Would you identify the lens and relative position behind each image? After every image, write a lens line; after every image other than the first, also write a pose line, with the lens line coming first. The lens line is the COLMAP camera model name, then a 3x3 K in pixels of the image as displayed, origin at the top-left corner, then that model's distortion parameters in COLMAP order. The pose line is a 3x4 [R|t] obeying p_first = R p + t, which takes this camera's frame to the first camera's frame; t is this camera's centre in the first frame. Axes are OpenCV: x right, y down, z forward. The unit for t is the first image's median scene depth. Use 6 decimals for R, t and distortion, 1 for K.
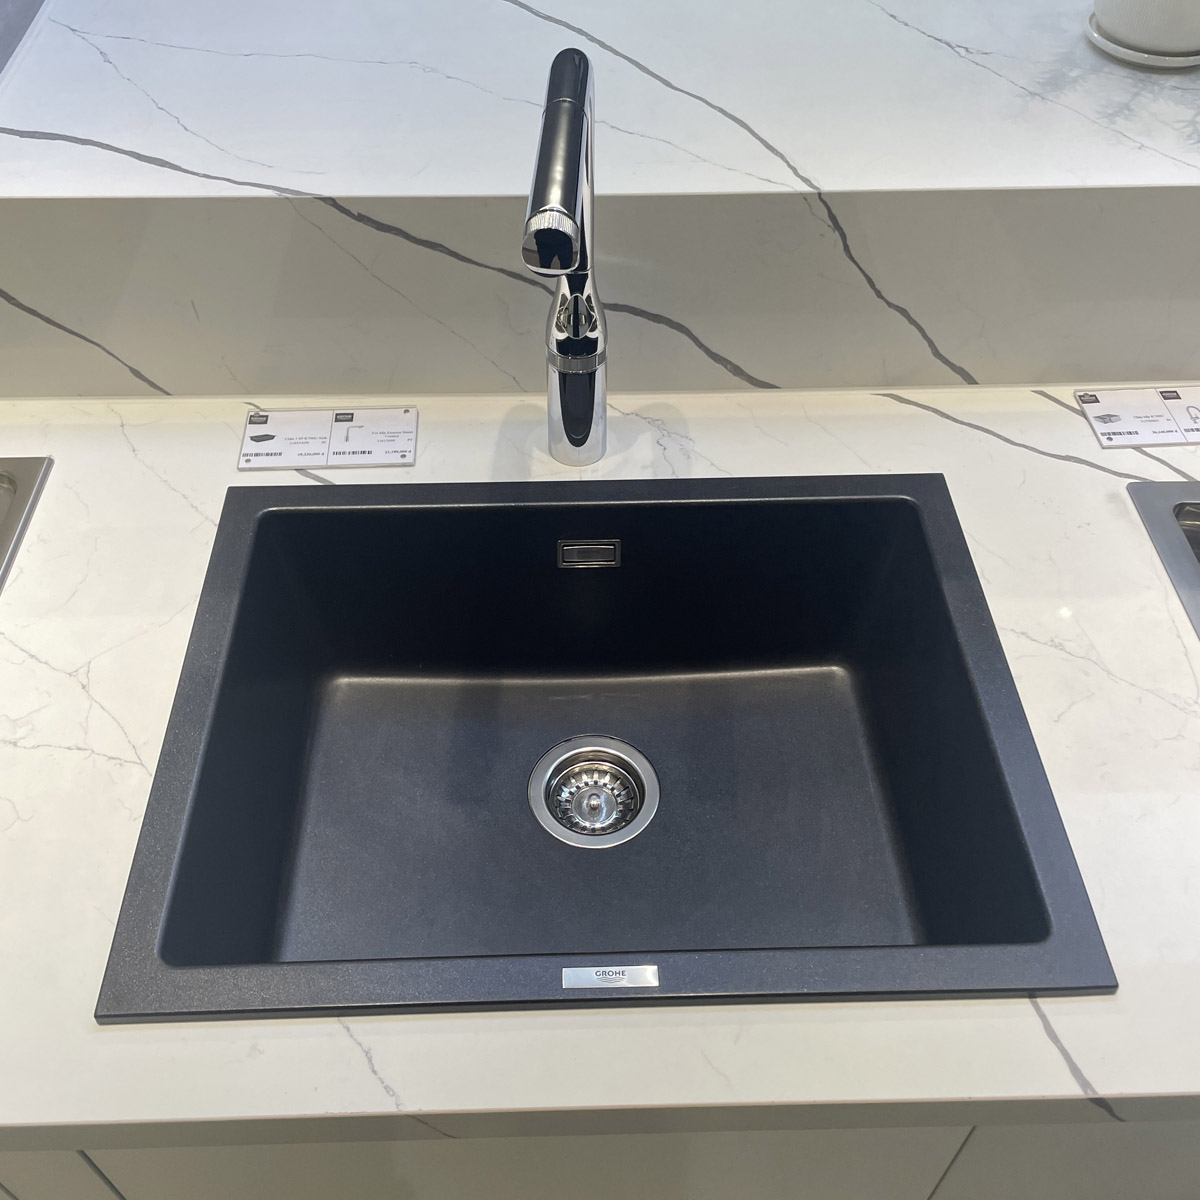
lens RADIAL K [[1198.6, 0, 596.2], [0, 1198.6, 588.4], [0, 0, 1]] dist [0.083121, -0.128023]
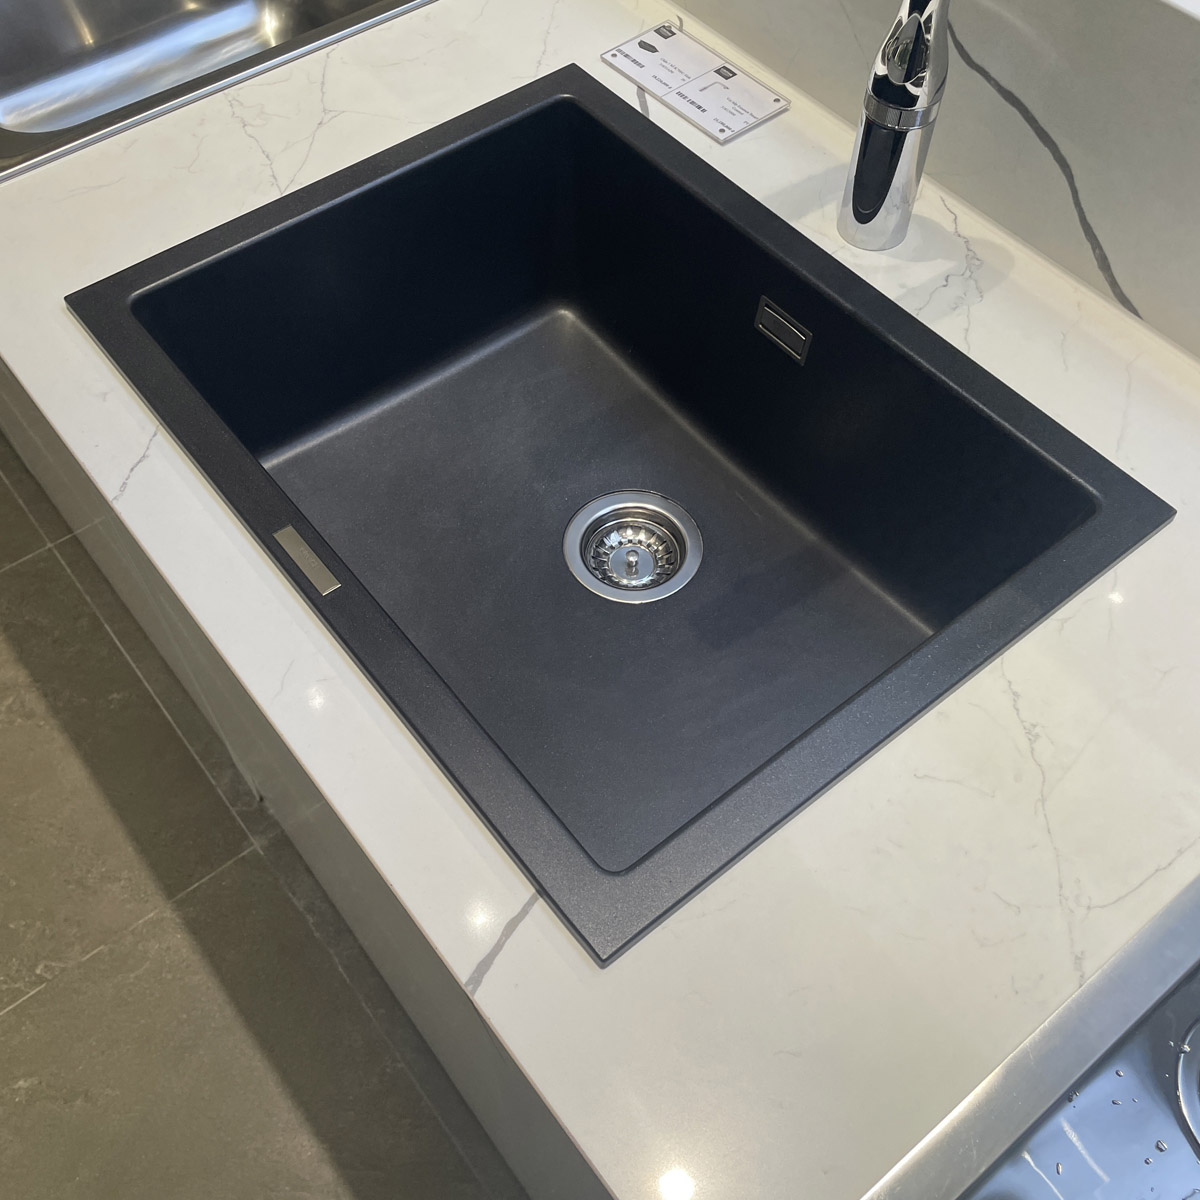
lens RADIAL K [[1215.3, 0, 599.9], [0, 1215.3, 620.1], [0, 0, 1]] dist [0.039453, 0.000244]
pose [[0.597677, 0.667126, -0.444663, 0.443842], [-0.590443, 0.741456, 0.318779, -0.075516], [0.542364, 0.072021, 0.837051, 0.196562]]
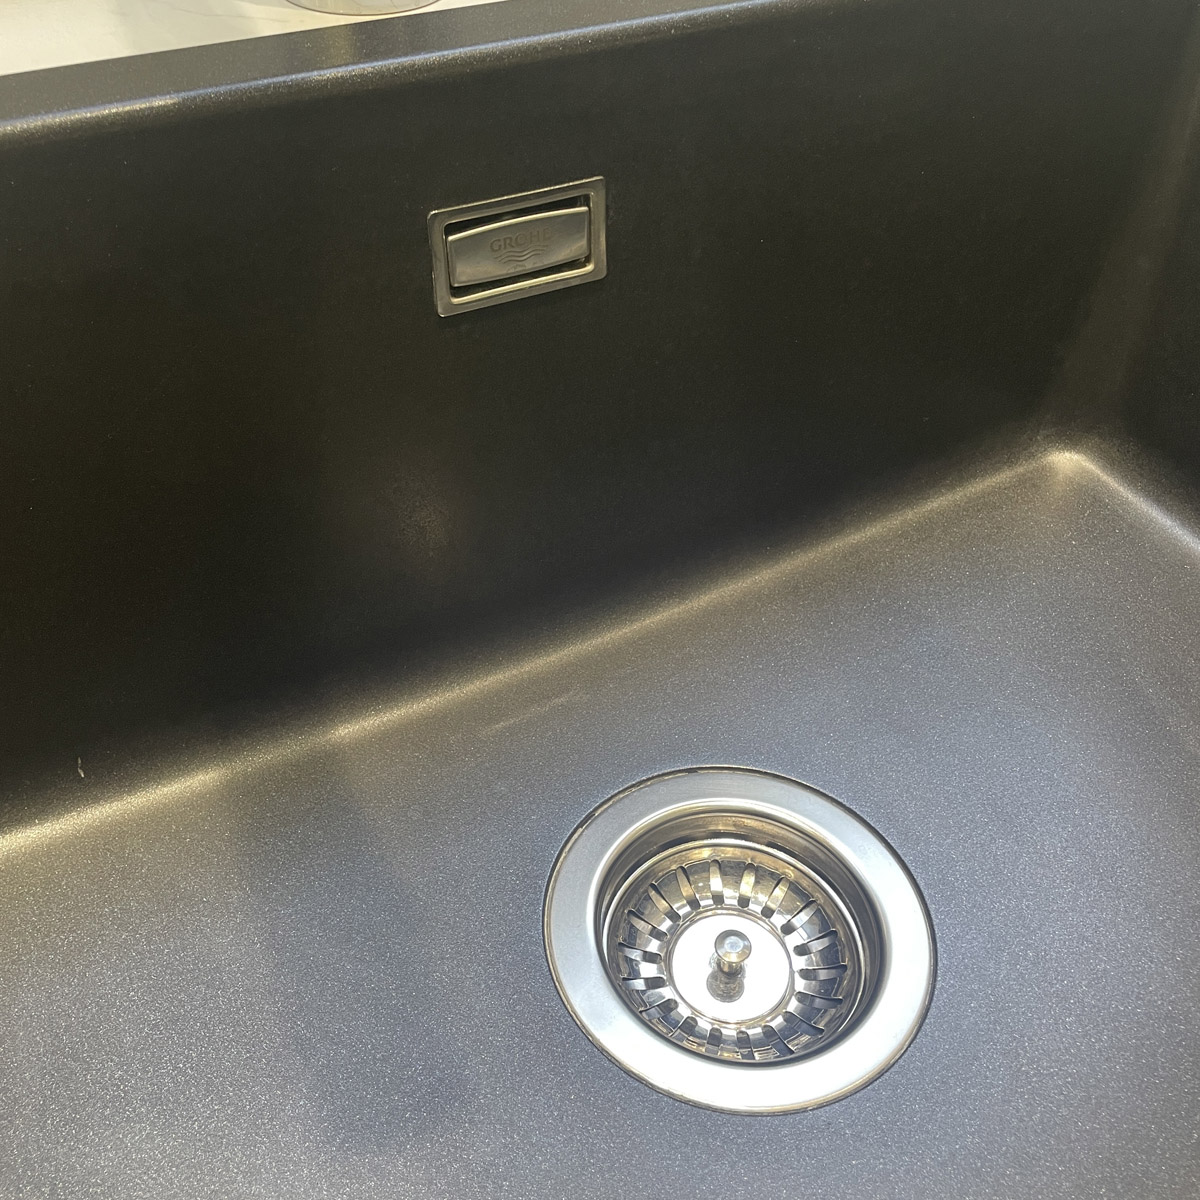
lens RADIAL K [[1198.6, 0, 596.2], [0, 1198.6, 588.4], [0, 0, 1]] dist [0.083121, -0.128023]
pose [[0.891093, -0.288101, 0.350645, -0.130323], [0.317070, 0.948022, -0.026846, 0.075773], [-0.324685, 0.135101, 0.936124, 0.684949]]
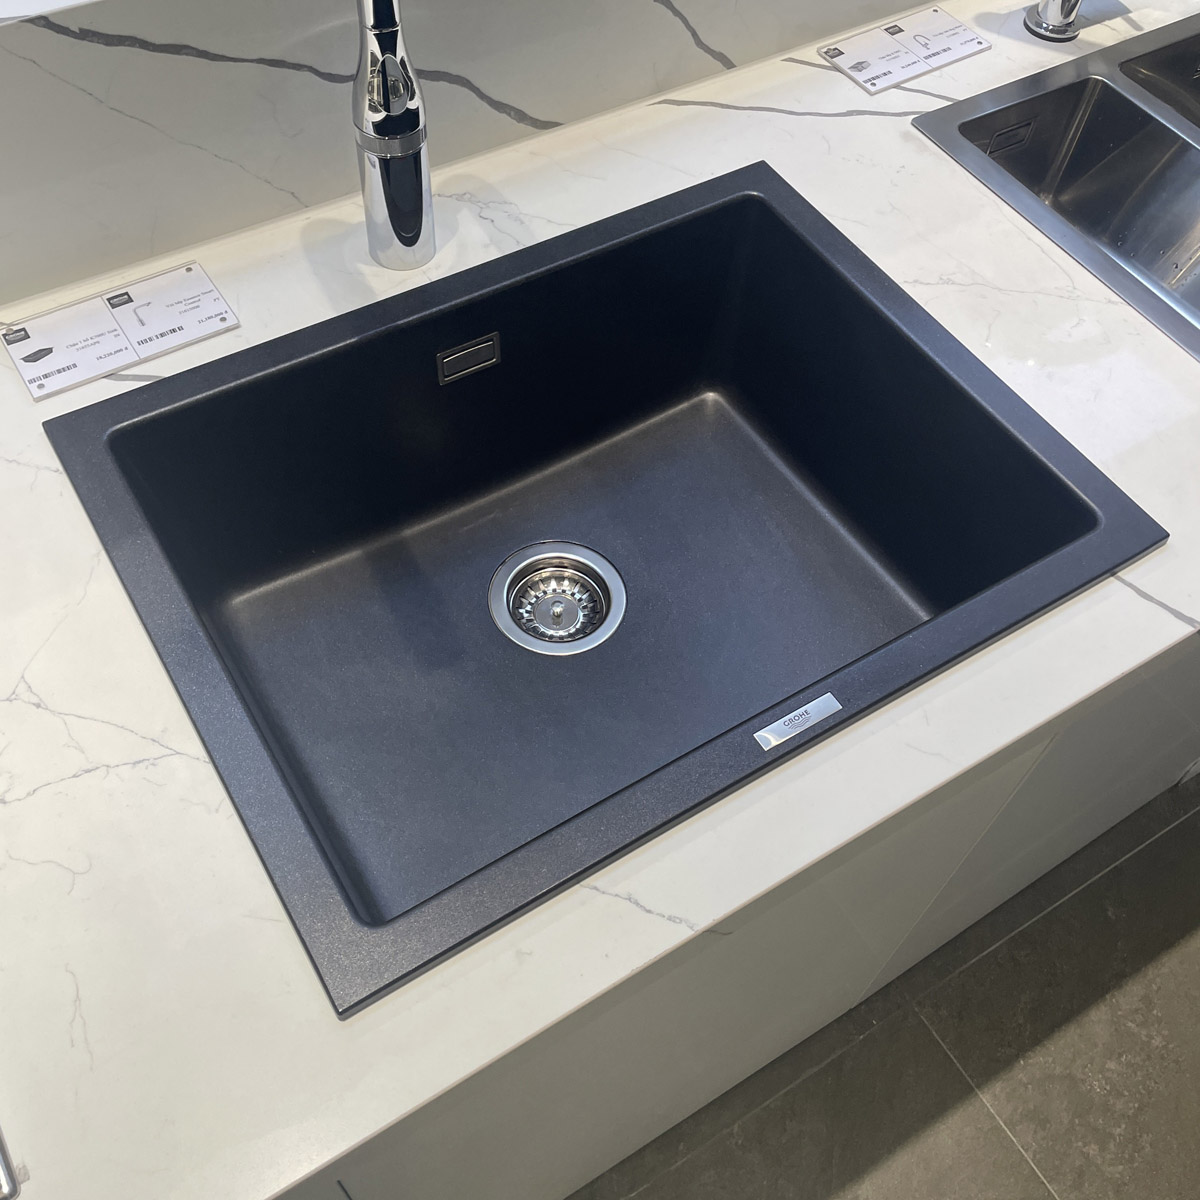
lens RADIAL K [[1198.6, 0, 596.2], [0, 1198.6, 588.4], [0, 0, 1]] dist [0.083121, -0.128023]
pose [[0.863810, -0.390667, 0.318137, -0.275982], [0.337981, 0.917623, 0.209134, -0.026676], [-0.373632, -0.073128, 0.924690, 0.111641]]
